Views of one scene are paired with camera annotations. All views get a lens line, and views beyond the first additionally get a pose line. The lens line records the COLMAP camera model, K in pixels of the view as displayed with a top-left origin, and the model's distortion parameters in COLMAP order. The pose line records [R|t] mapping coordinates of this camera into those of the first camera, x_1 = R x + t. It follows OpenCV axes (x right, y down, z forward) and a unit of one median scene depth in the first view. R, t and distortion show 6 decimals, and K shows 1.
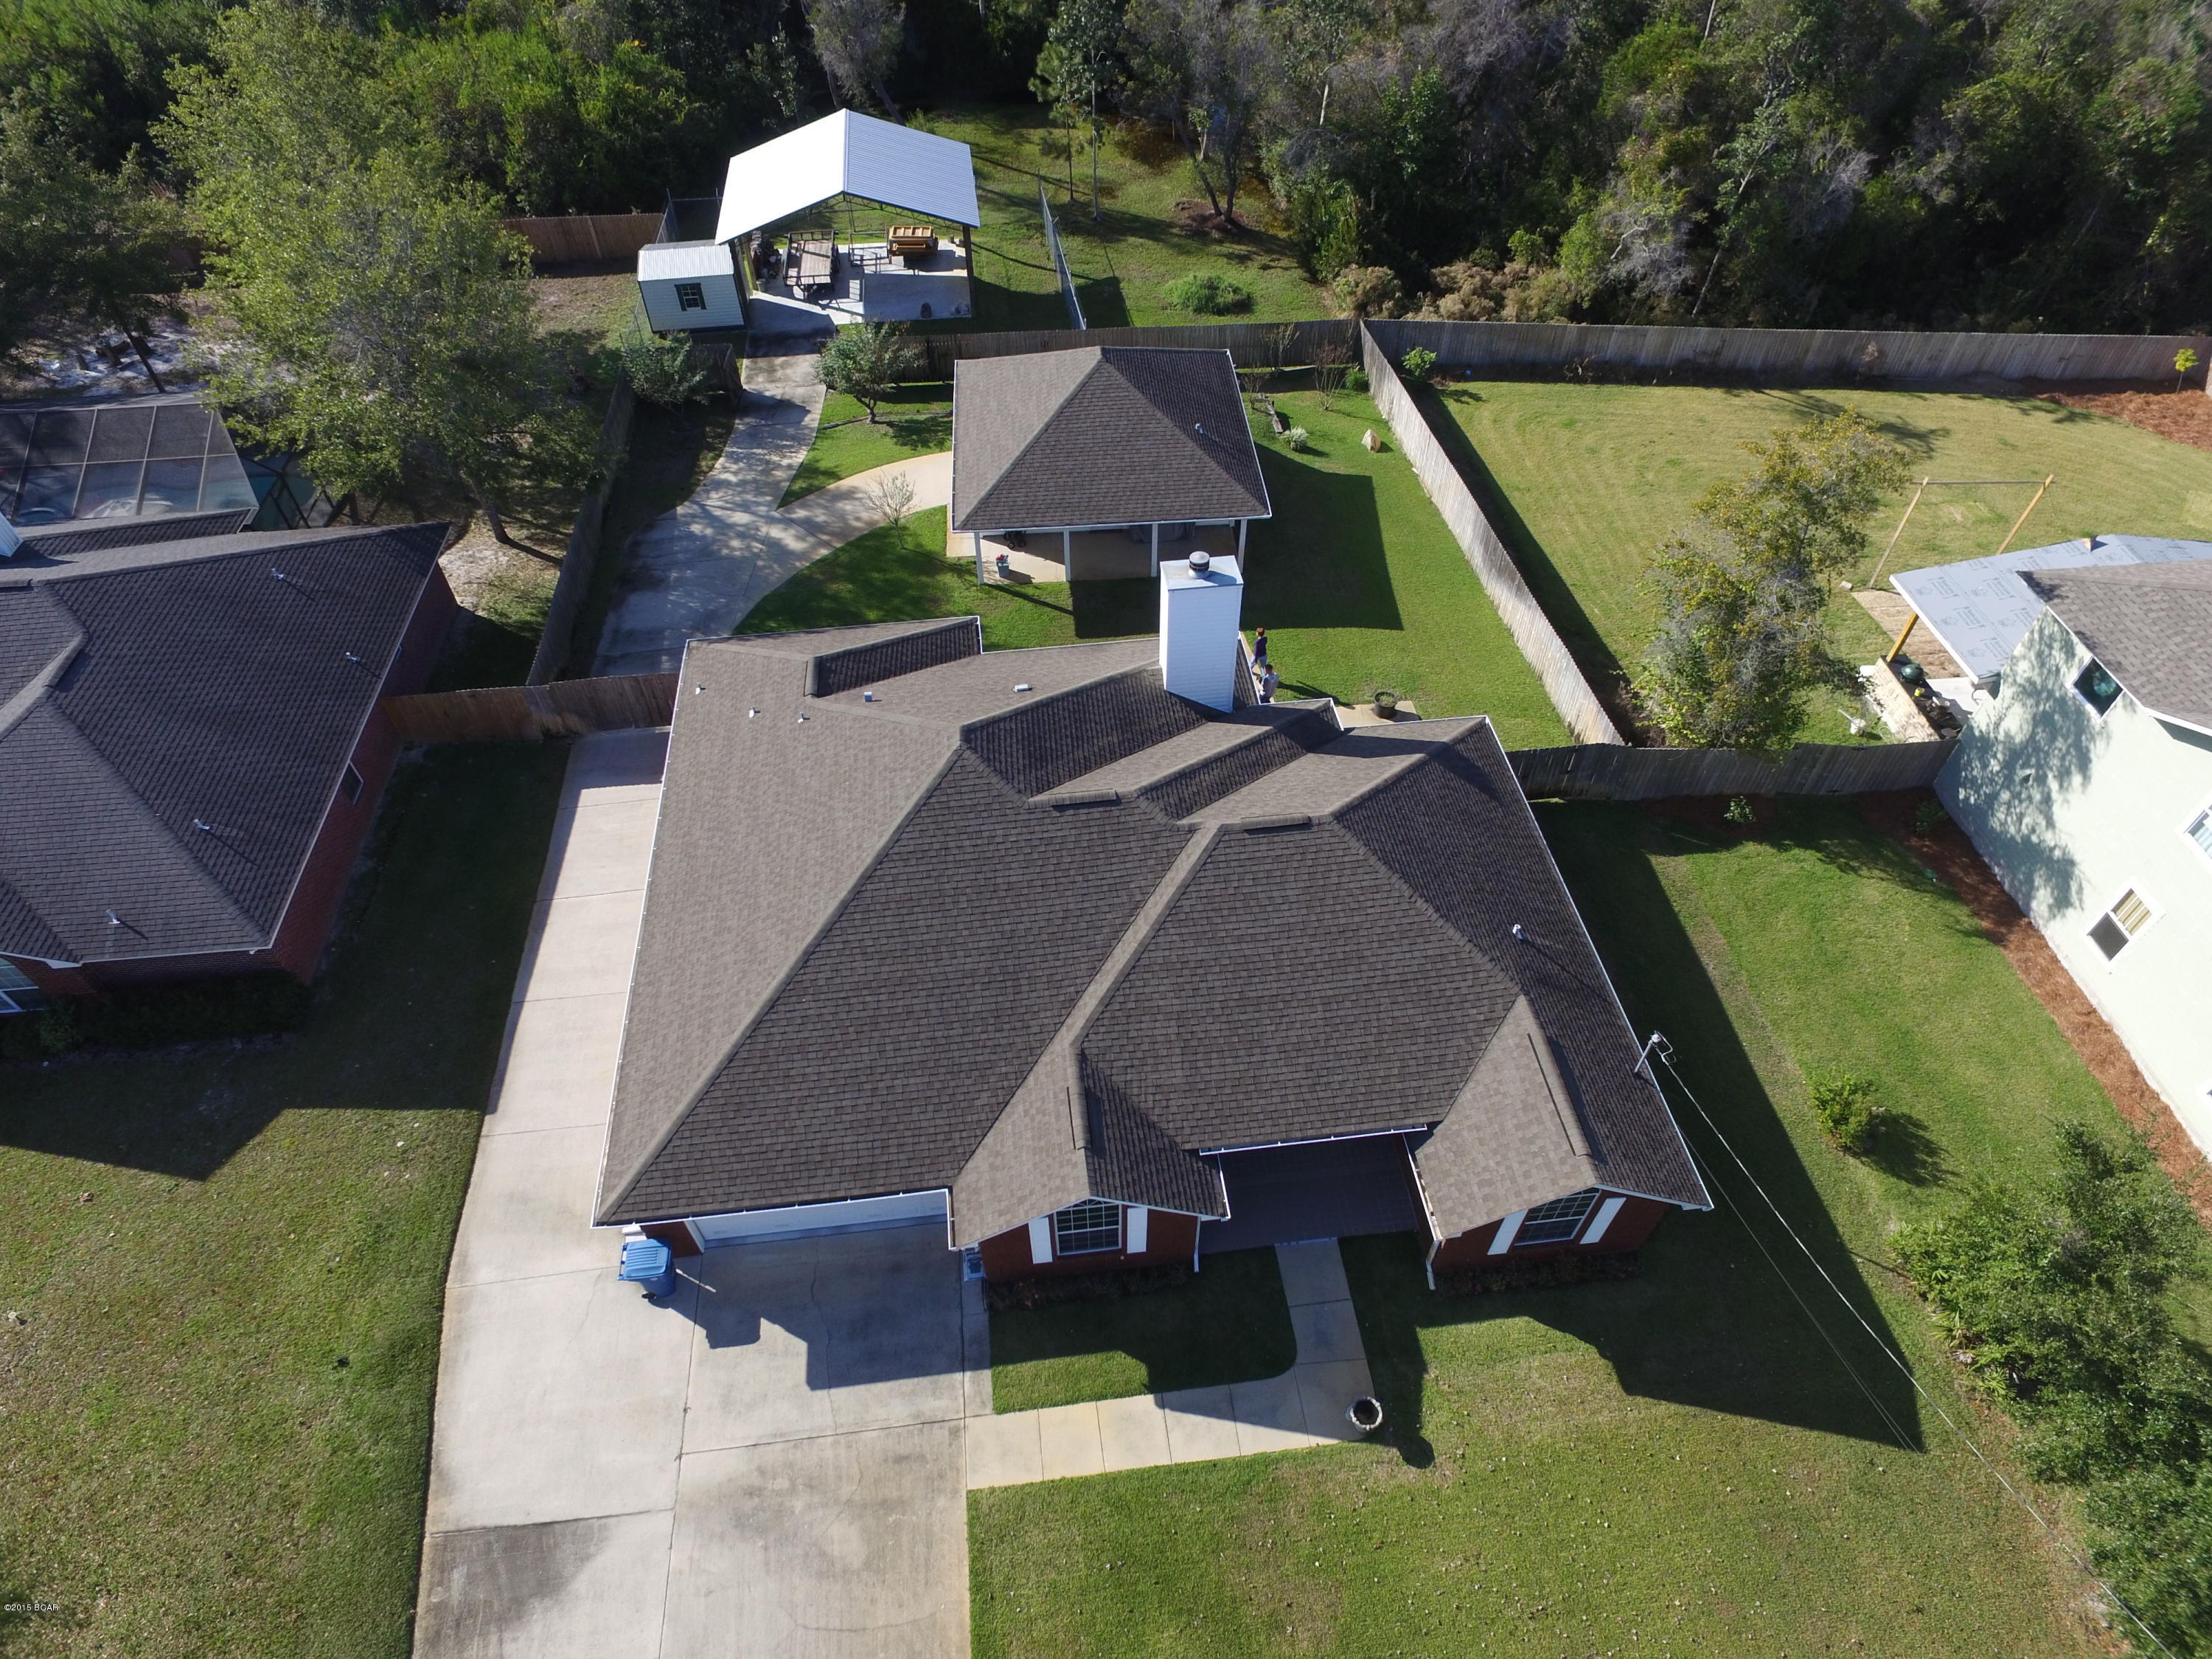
lens RADIAL K [[1289.5, 0, 1107.6], [0, 1289.5, 819.0], [0, 0, 1]] dist [-0.006730, -0.003064]
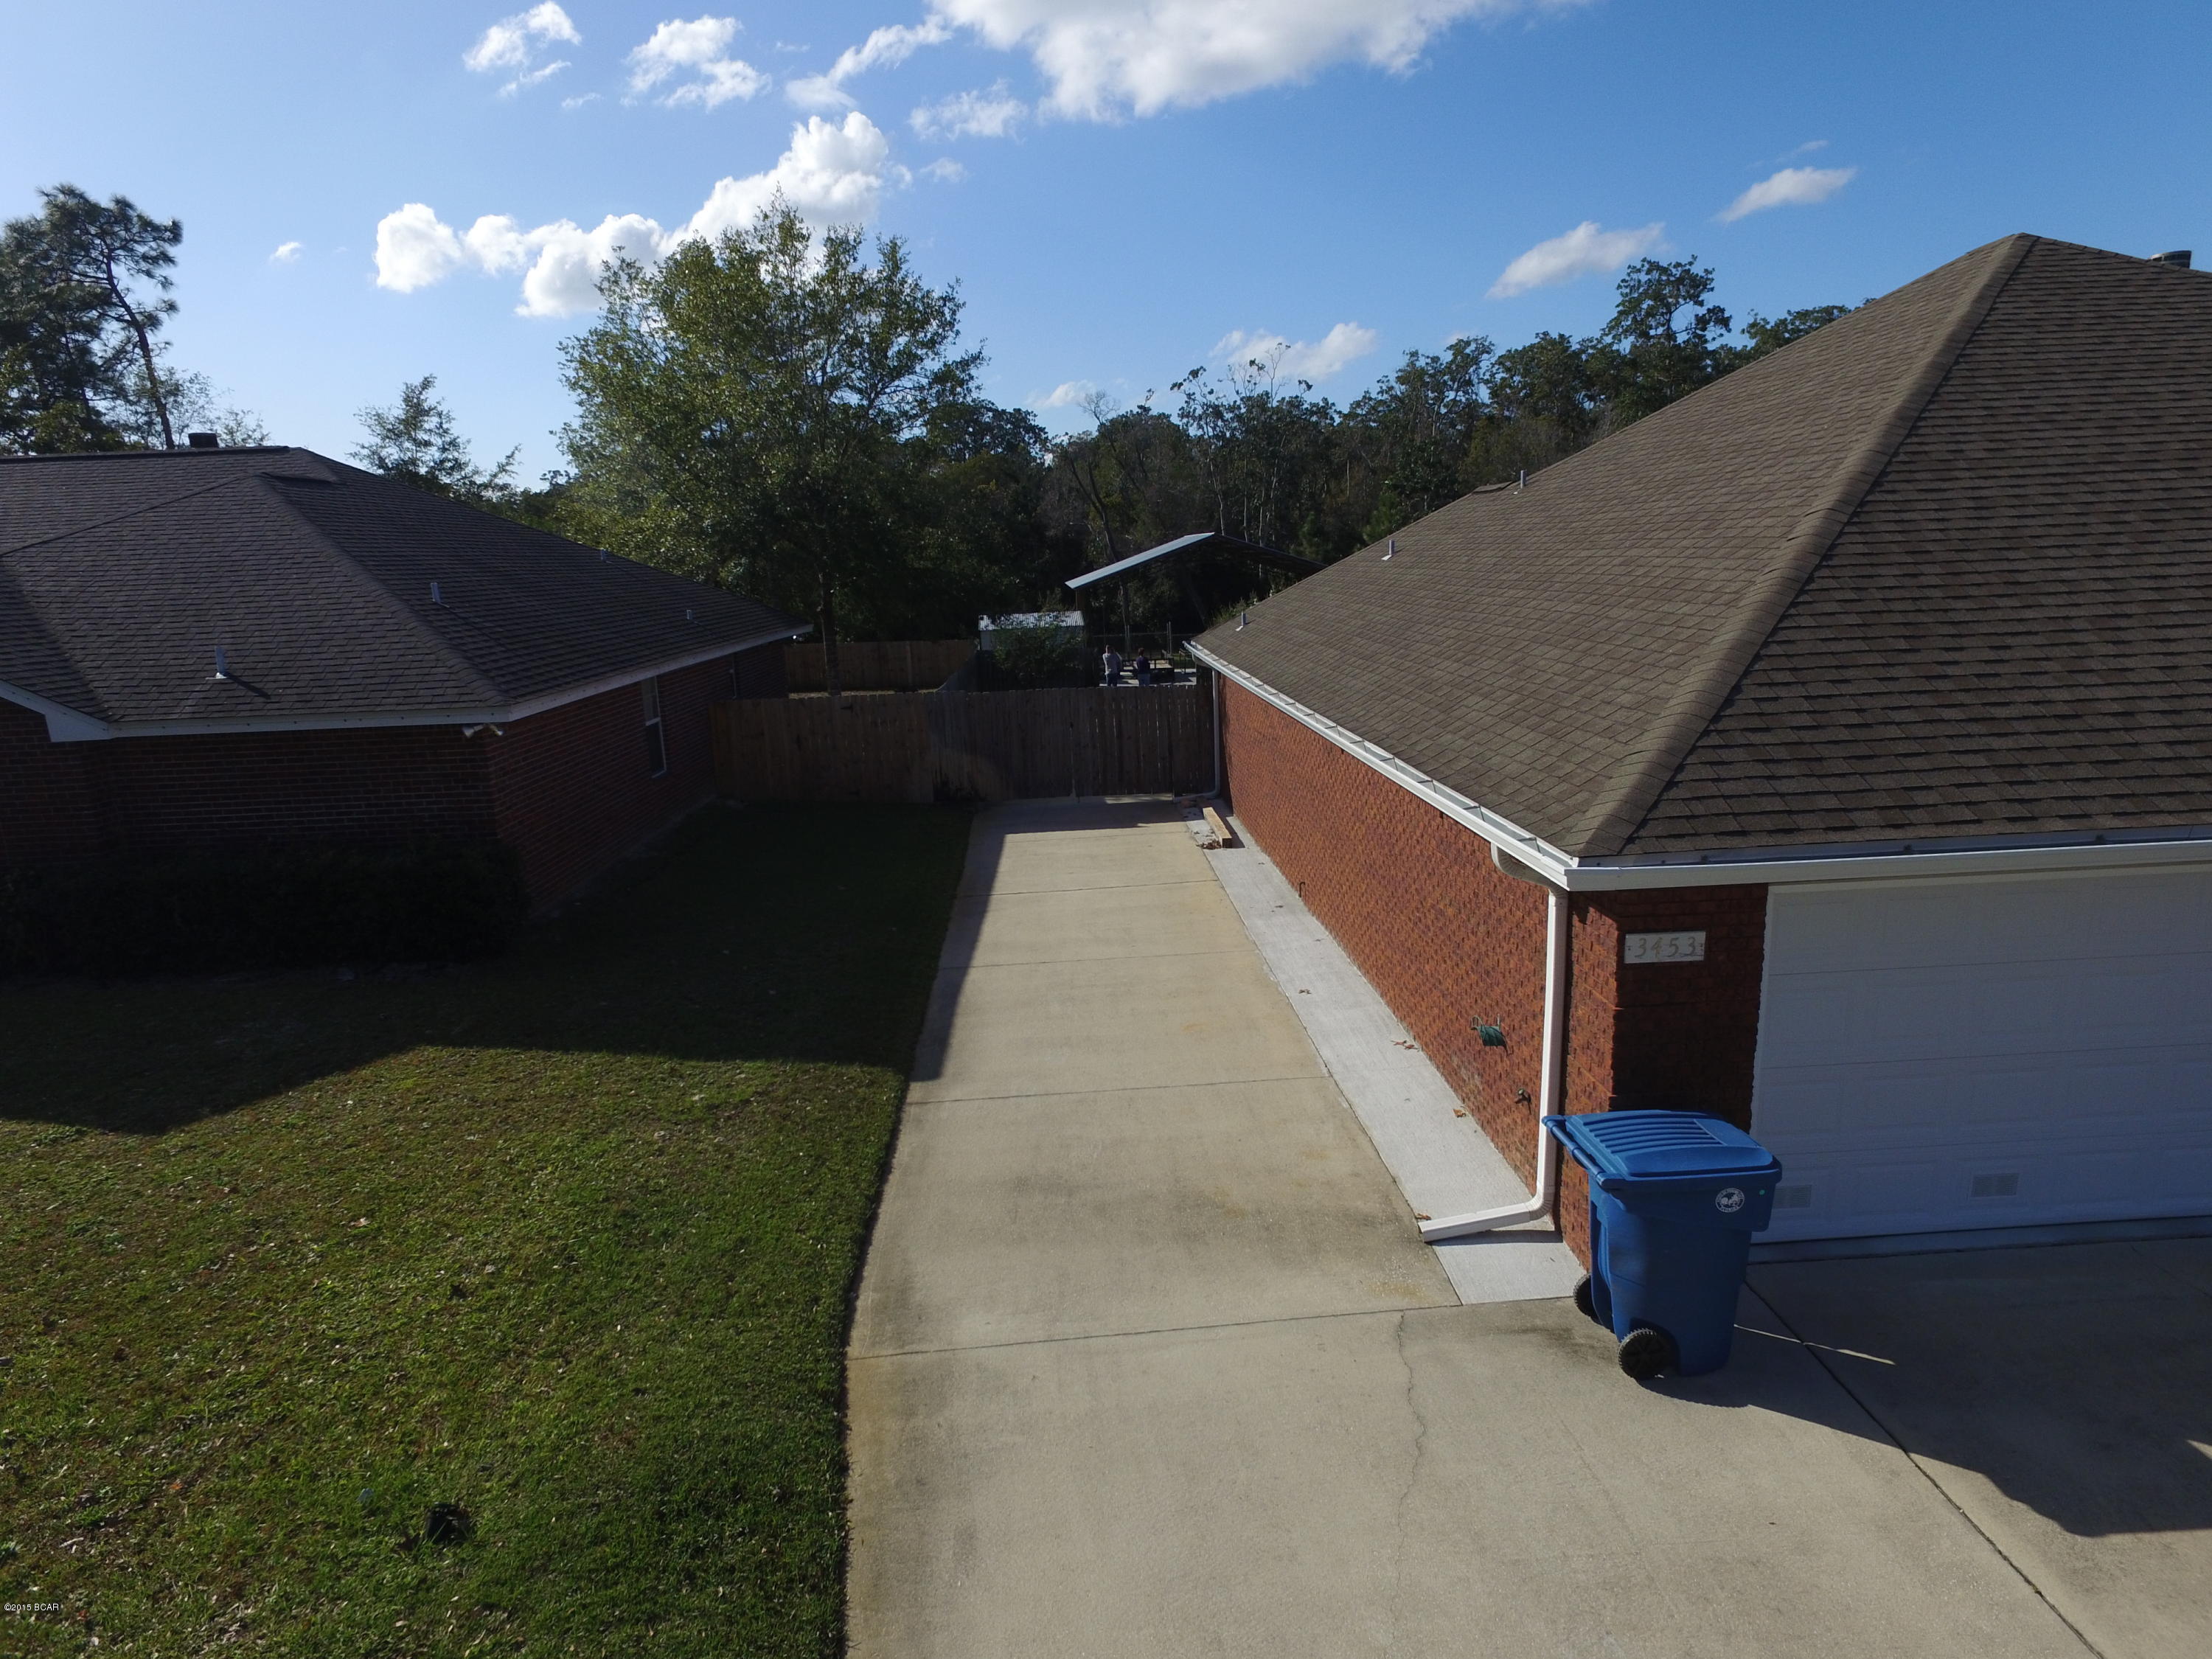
lens RADIAL K [[1285.2, 0, 1103.2], [0, 1285.2, 830.9], [0, 0, 1]] dist [-0.006412, 0.009731]
pose [[0.997345, -0.014954, -0.071266, -0.438505], [-0.028950, 0.816592, -0.576489, 0.428131], [0.066816, 0.577022, 0.813991, 0.714811]]
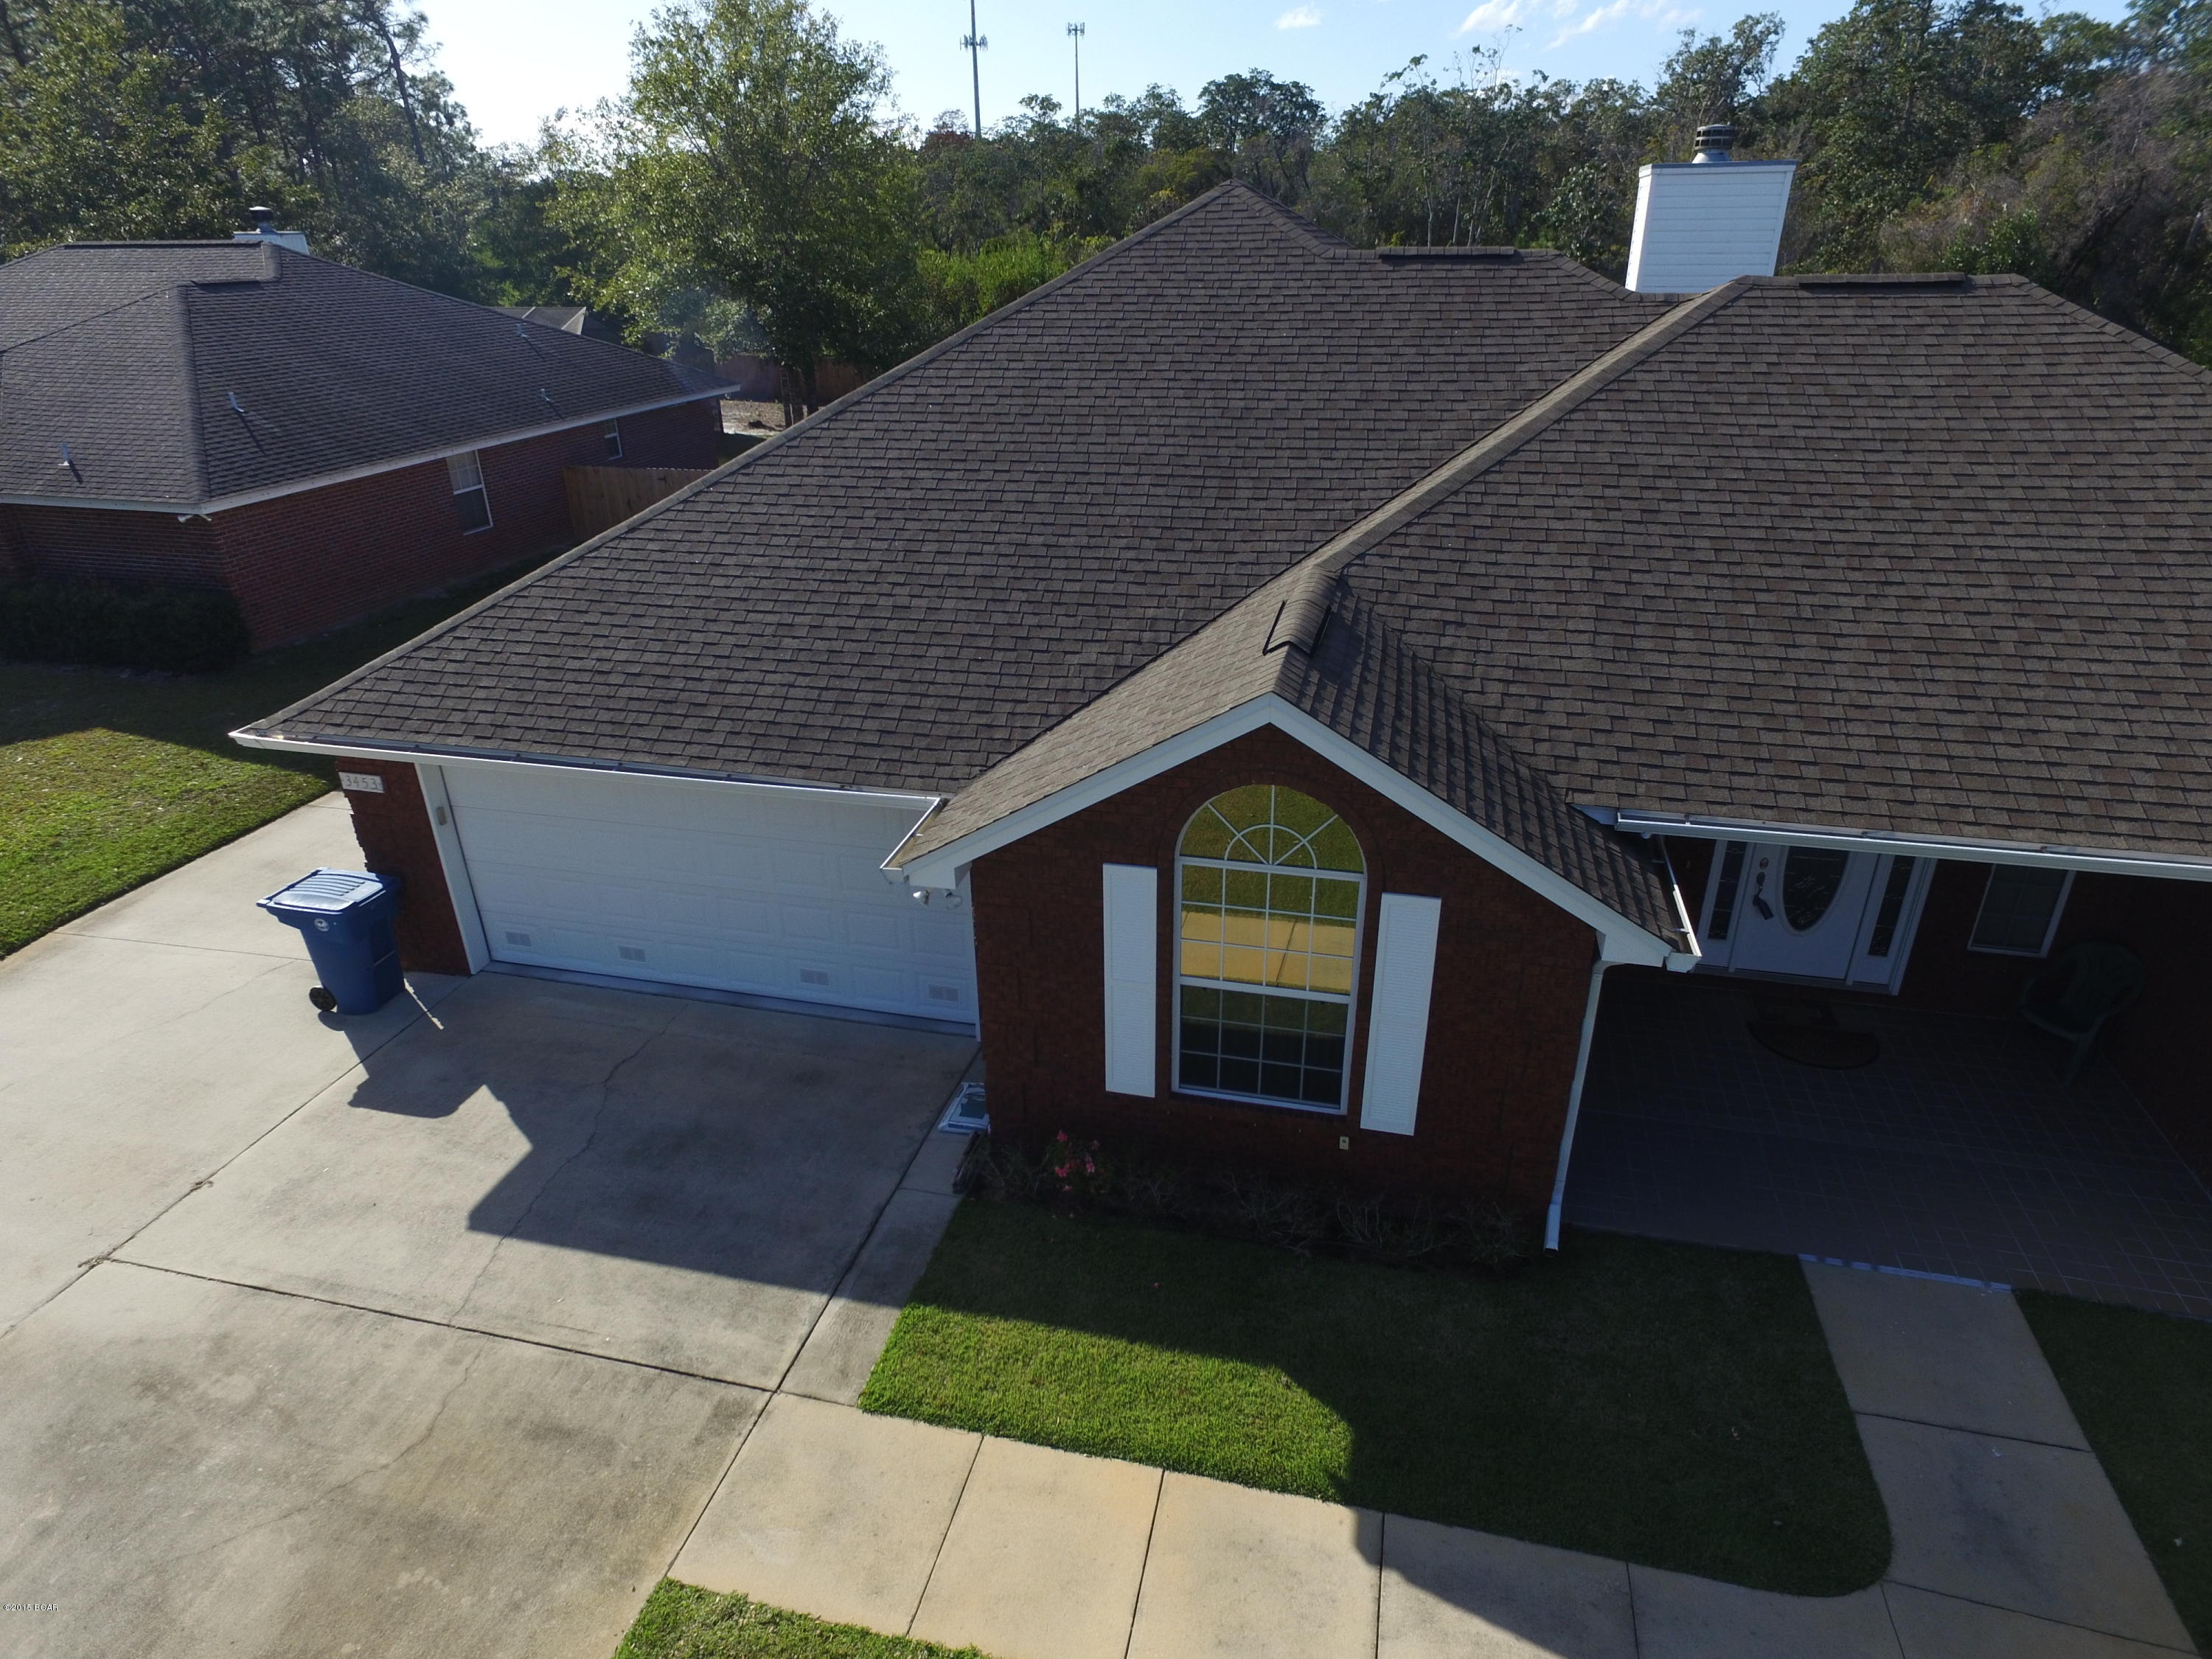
lens RADIAL K [[1290.5, 0, 1105.5], [0, 1290.5, 824.9], [0, 0, 1]] dist [-0.008291, 0.009068]
pose [[0.936837, 0.146989, -0.317380, 0.049625], [-0.256601, 0.905458, -0.338085, 0.391894], [0.237679, 0.398171, 0.885984, 0.617401]]
